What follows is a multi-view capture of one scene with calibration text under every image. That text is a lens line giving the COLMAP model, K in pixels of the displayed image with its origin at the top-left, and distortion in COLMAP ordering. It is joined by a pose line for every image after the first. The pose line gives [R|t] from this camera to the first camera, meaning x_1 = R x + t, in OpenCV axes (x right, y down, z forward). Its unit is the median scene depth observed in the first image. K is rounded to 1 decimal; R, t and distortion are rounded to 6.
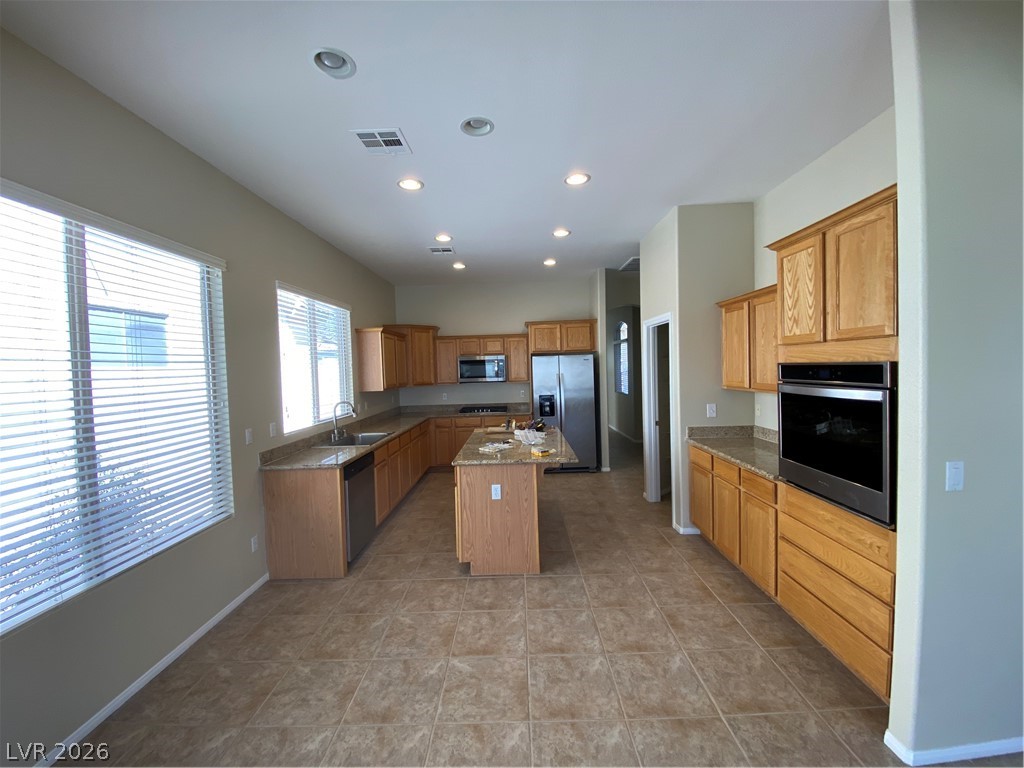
lens RADIAL K [[417.5, 0, 511.6], [0, 417.5, 381.2], [0, 0, 1]] dist [-0.000350, -0.000158]
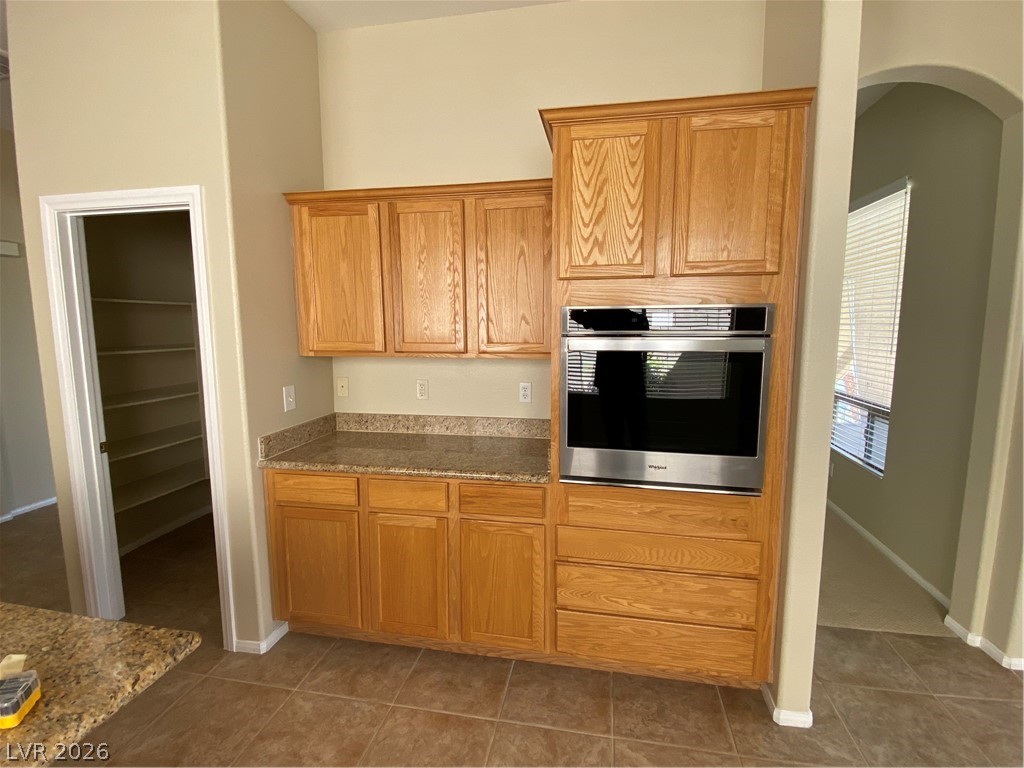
lens RADIAL K [[483.8, 0, 513.4], [0, 483.8, 380.5], [0, 0, 1]] dist [0.024338, -0.000301]
pose [[0.178230, -0.095650, 0.979329, -0.131264], [0.033338, 0.995280, 0.091140, -0.000063], [-0.983424, 0.016405, 0.180577, 0.980694]]
